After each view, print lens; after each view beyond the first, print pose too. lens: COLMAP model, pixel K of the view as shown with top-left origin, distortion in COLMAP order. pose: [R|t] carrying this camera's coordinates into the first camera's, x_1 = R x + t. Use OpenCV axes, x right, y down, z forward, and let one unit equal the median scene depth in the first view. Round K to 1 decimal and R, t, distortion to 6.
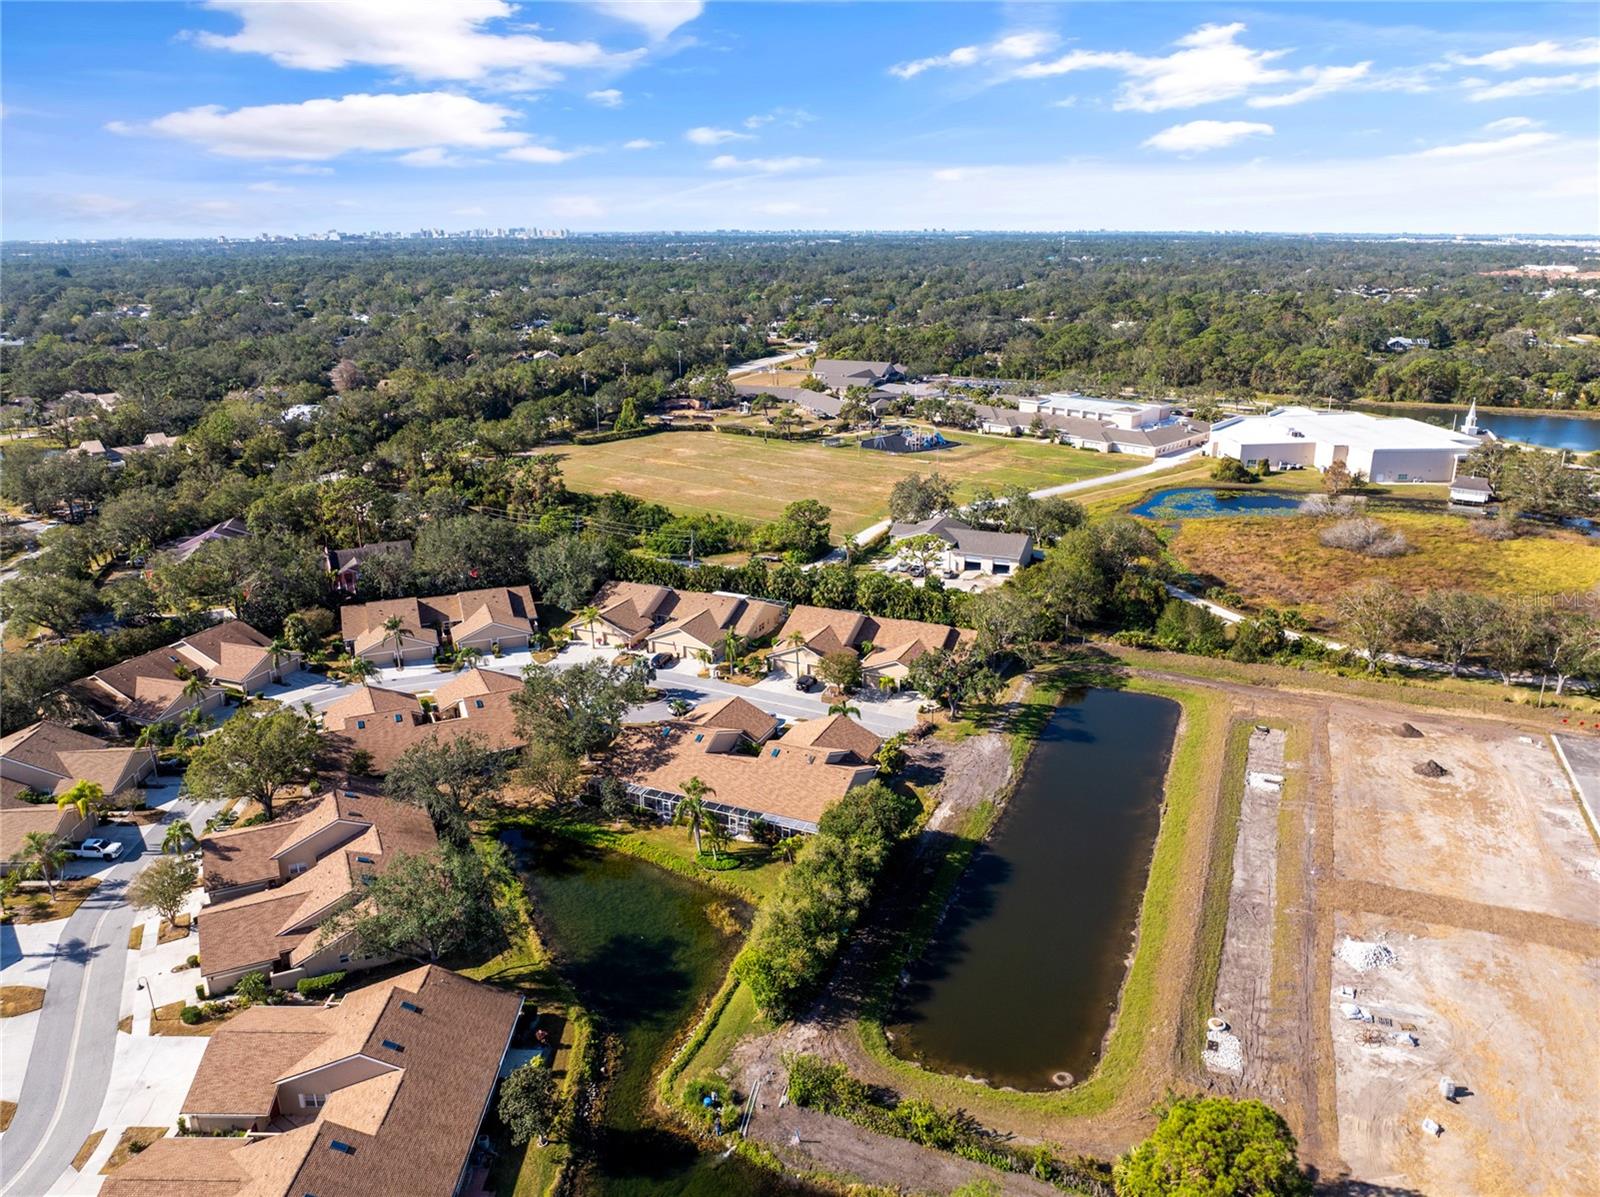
lens RADIAL K [[1128.3, 0, 799.8], [0, 1128.3, 592.2], [0, 0, 1]] dist [-0.030817, -0.012631]
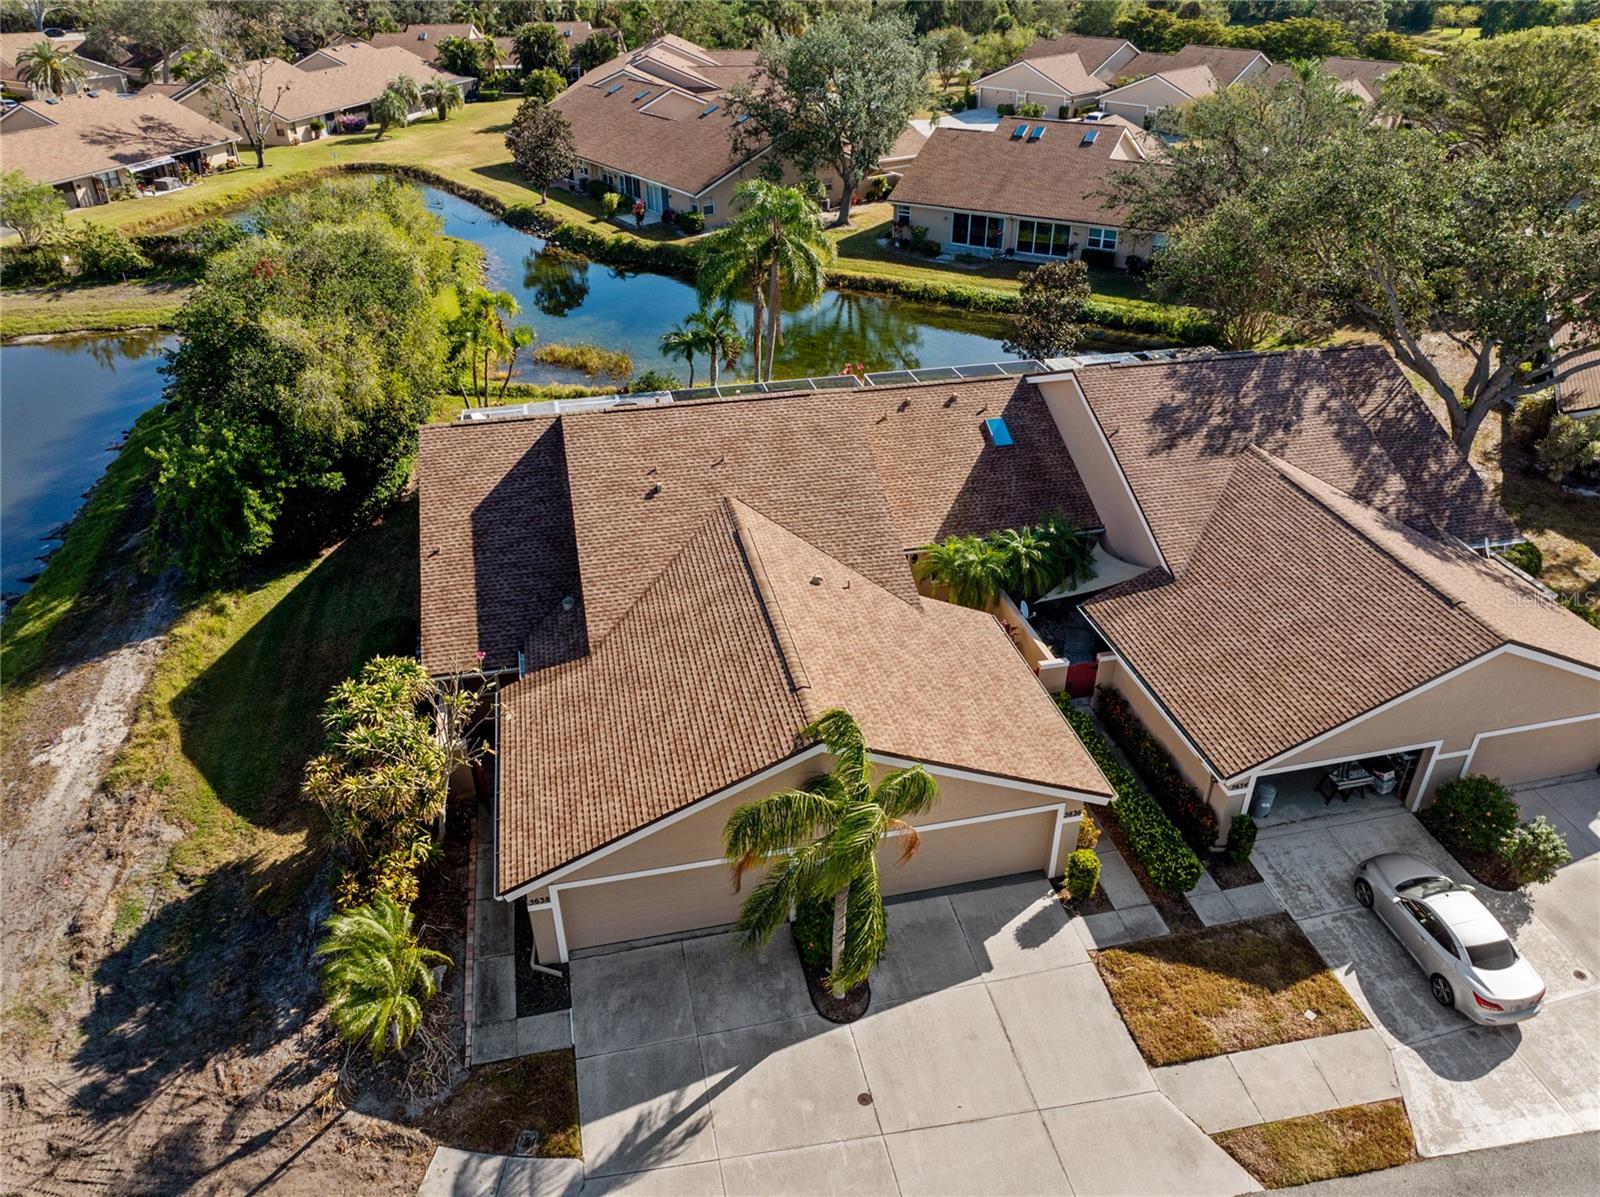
lens RADIAL K [[1129.4, 0, 798.5], [0, 1129.4, 593.5], [0, 0, 1]] dist [-0.049473, 0.023239]
pose [[-0.810551, 0.311213, -0.496138, 0.084064], [-0.174329, 0.680529, 0.711681, -0.003463], [0.559121, 0.663345, -0.497350, 0.868099]]
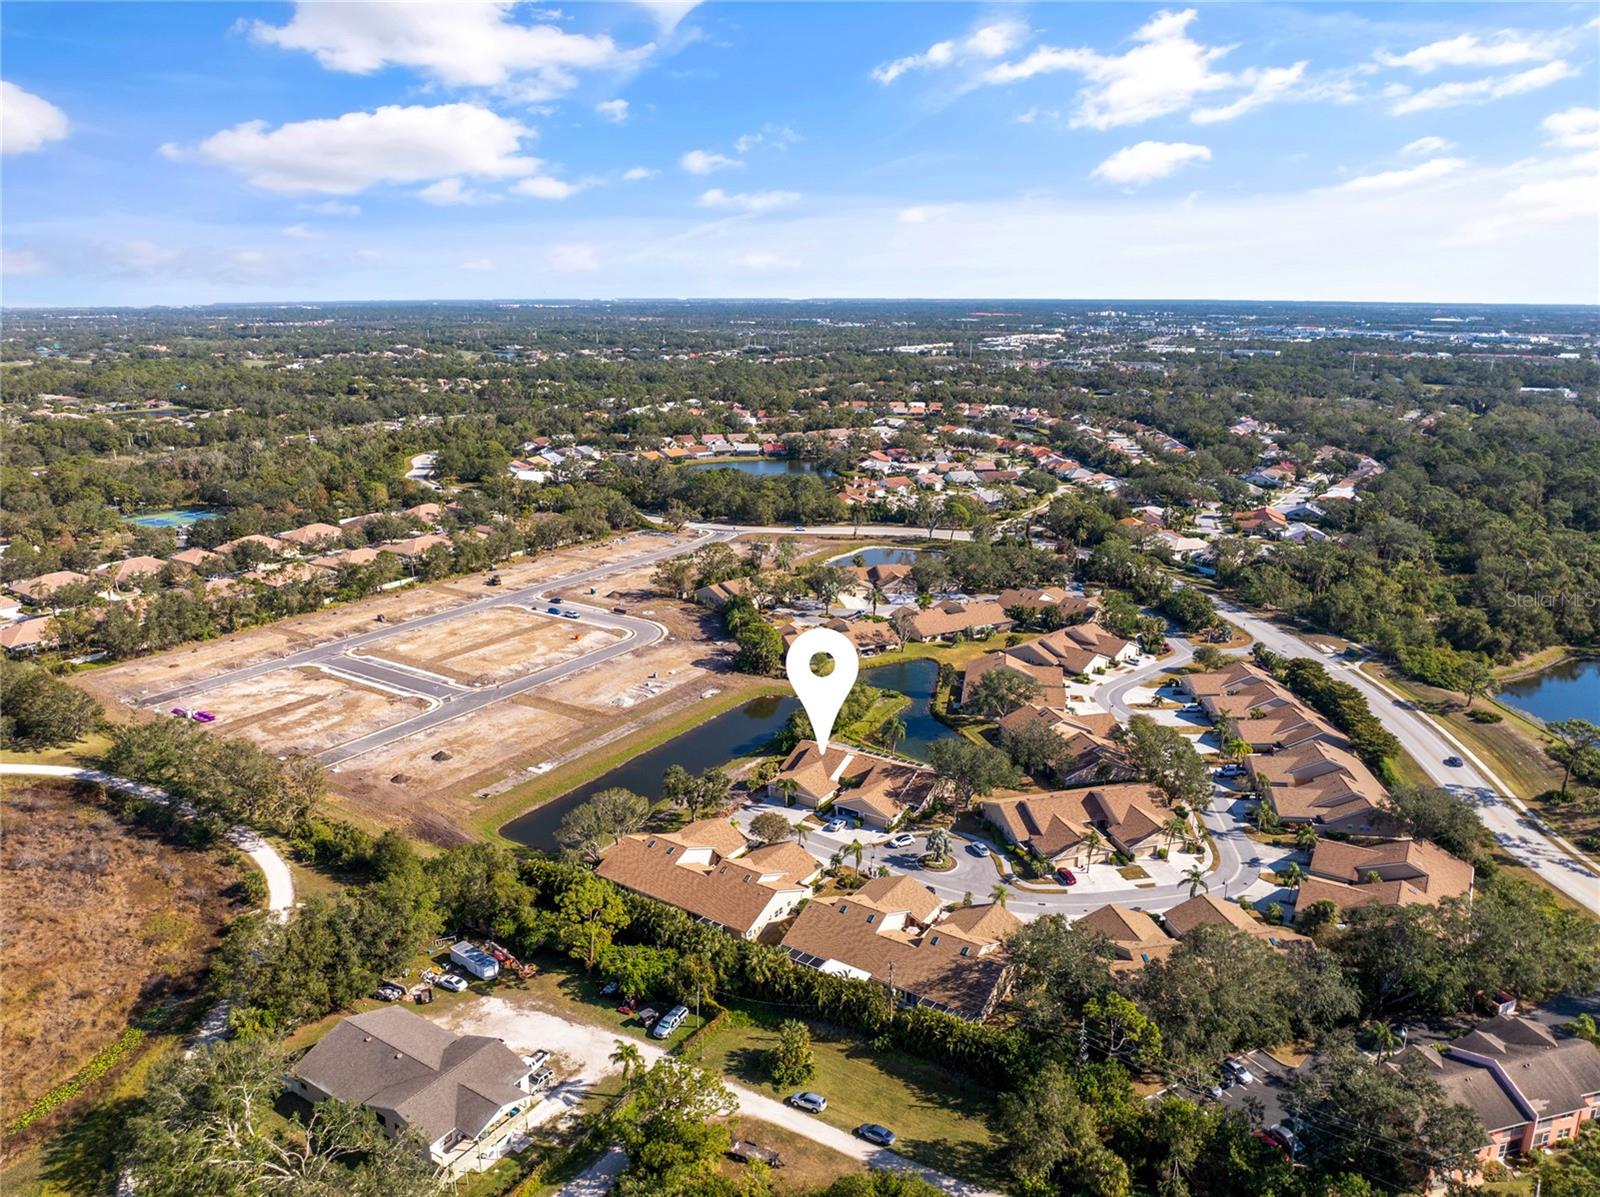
lens RADIAL K [[1128.3, 0, 799.8], [0, 1128.3, 592.2], [0, 0, 1]] dist [-0.030817, -0.012631]
pose [[-0.983952, -0.046026, 0.172395, -0.171275], [0.054985, 0.840931, 0.538342, -0.703047], [-0.169750, 0.539181, -0.824905, 1.681157]]
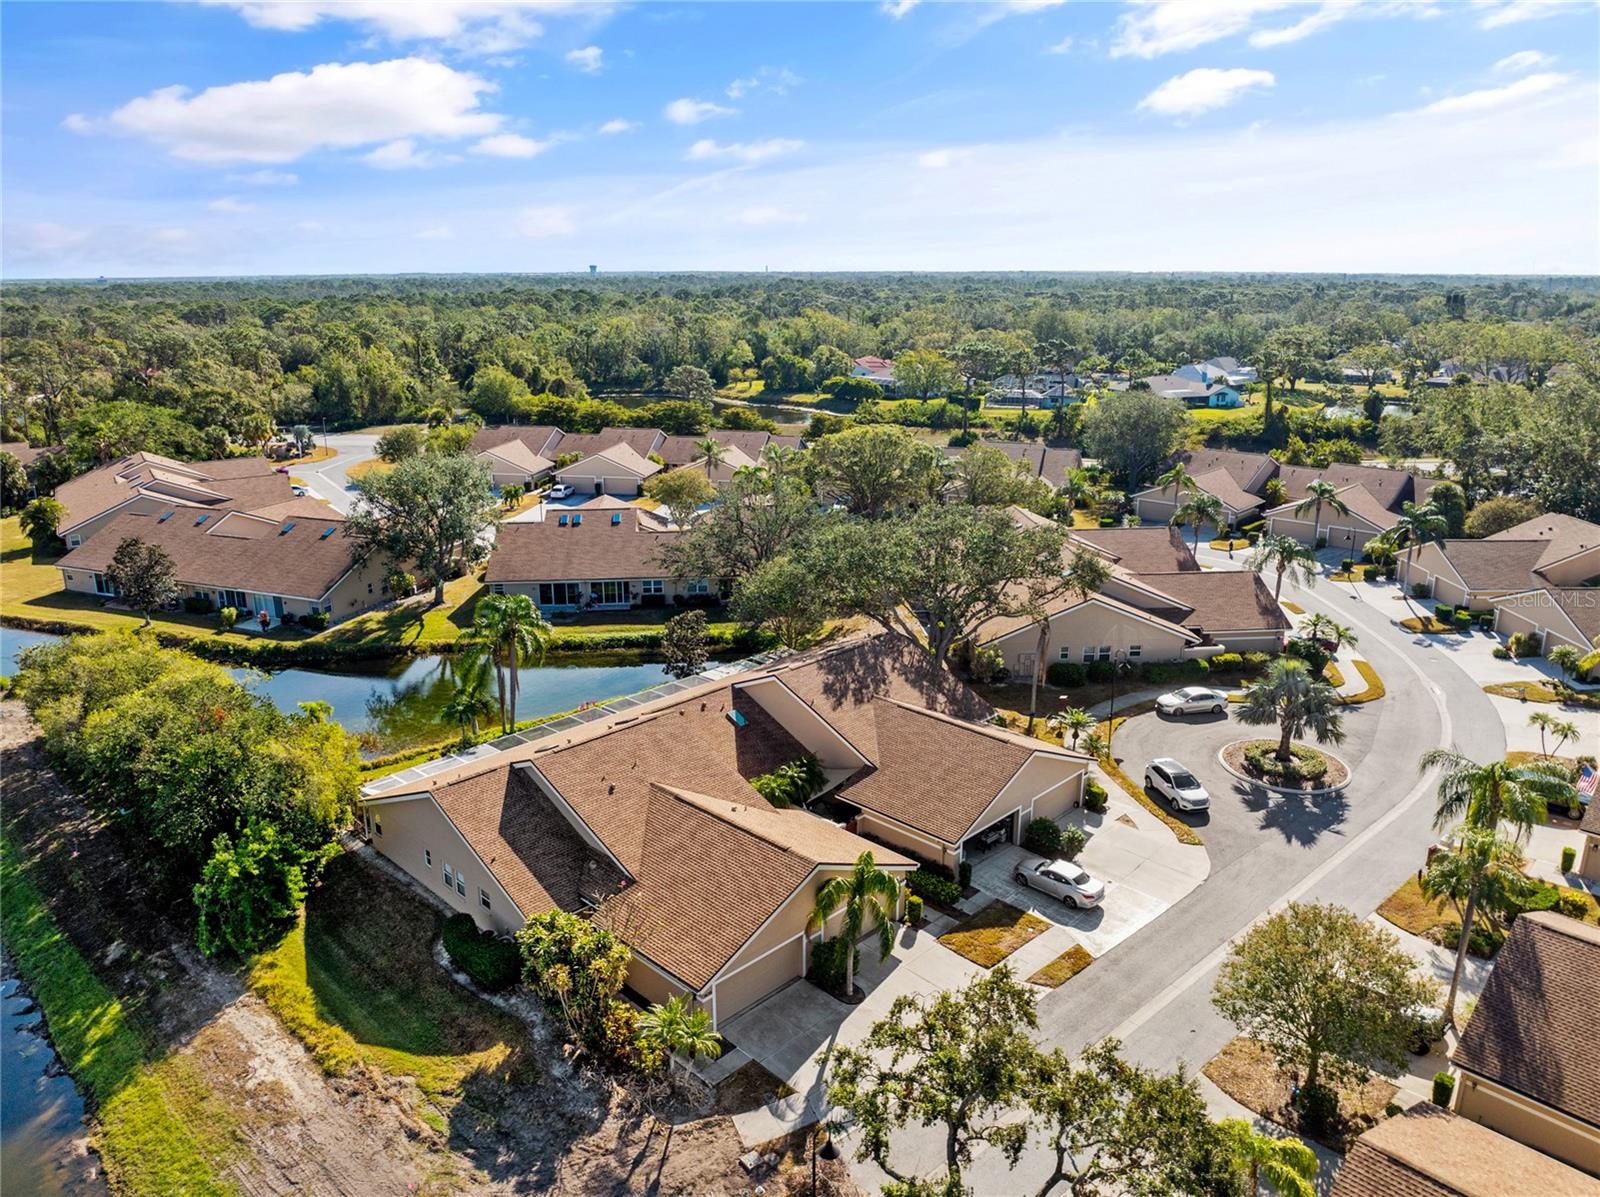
lens RADIAL K [[1128.3, 0, 799.8], [0, 1128.3, 592.2], [0, 0, 1]] dist [-0.030817, -0.012631]
pose [[-0.359438, 0.259998, -0.896217, 0.232855], [-0.285570, 0.883679, 0.370892, -0.051360], [0.888400, 0.389245, -0.243381, 0.854474]]
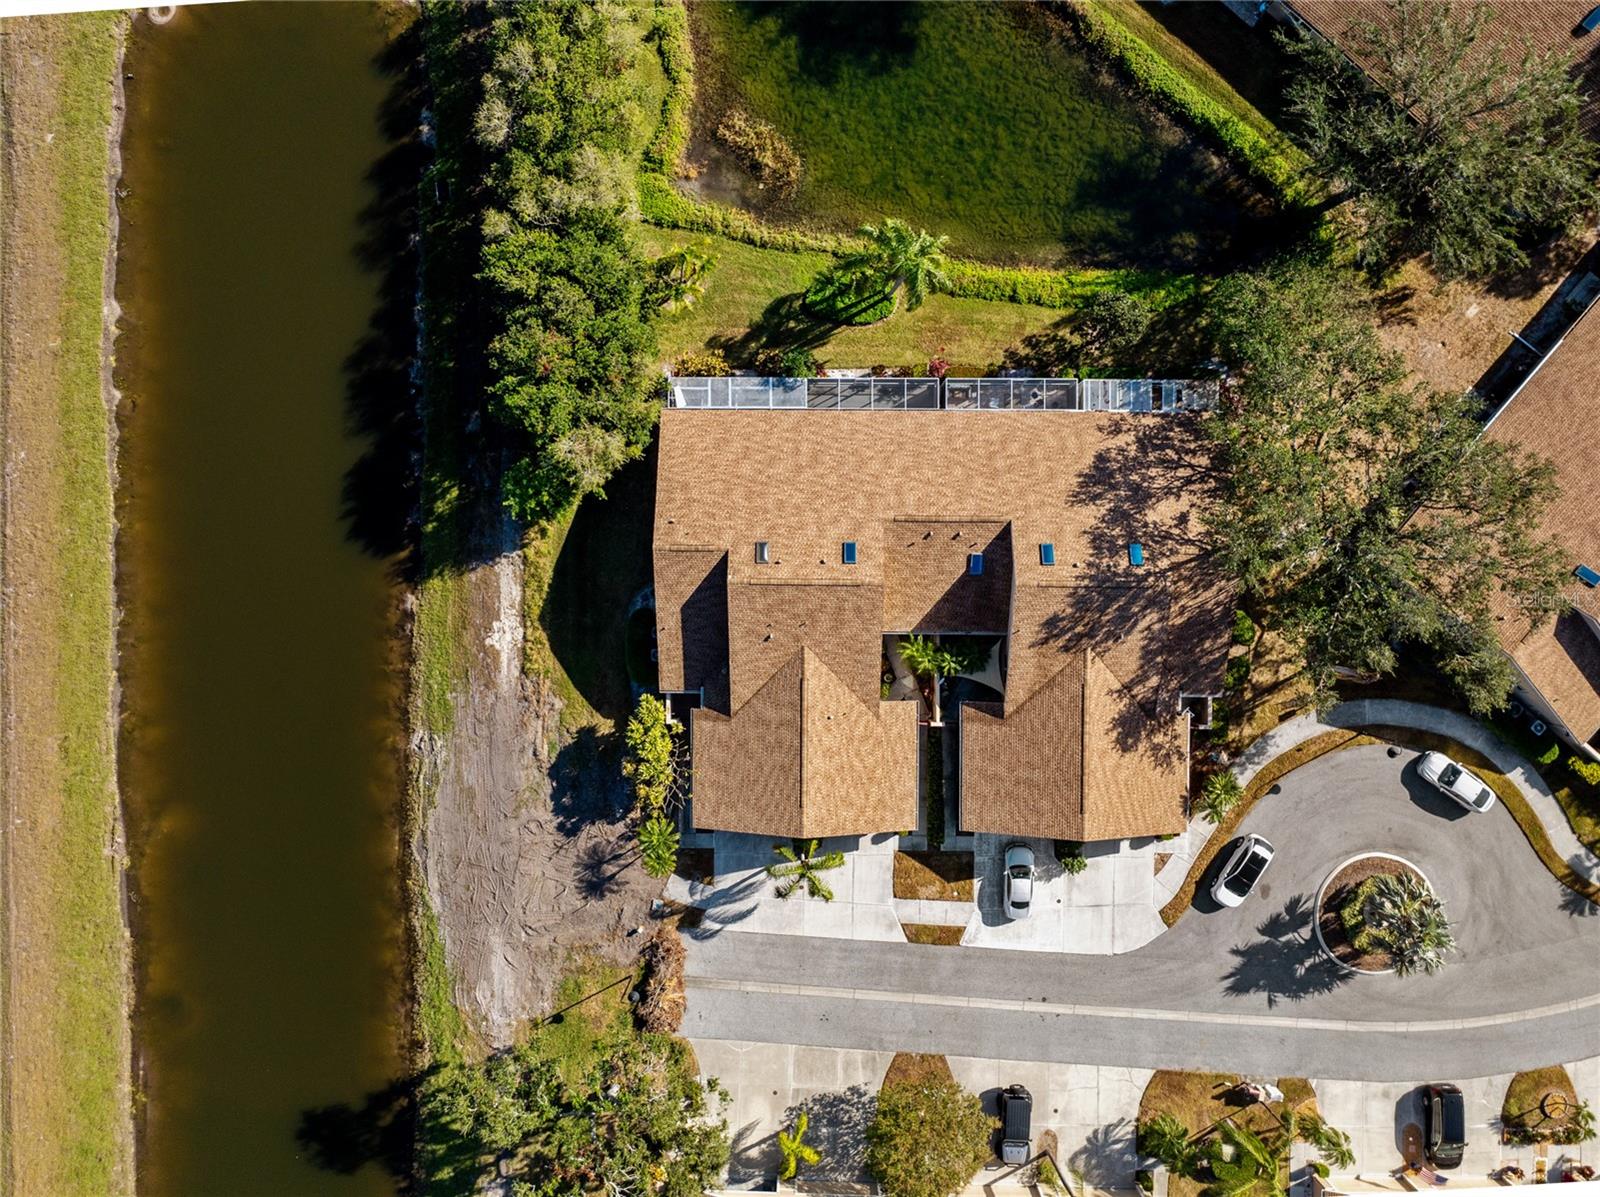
lens RADIAL K [[1182.3, 0, 791.8], [0, 1182.3, 596.0], [0, 0, 1]] dist [-0.033062, -0.004141]
pose [[-0.920196, 0.391000, 0.018940, -0.002327], [-0.104228, -0.291357, 0.950919, -0.223100], [0.377328, 0.873058, 0.308858, 0.649355]]
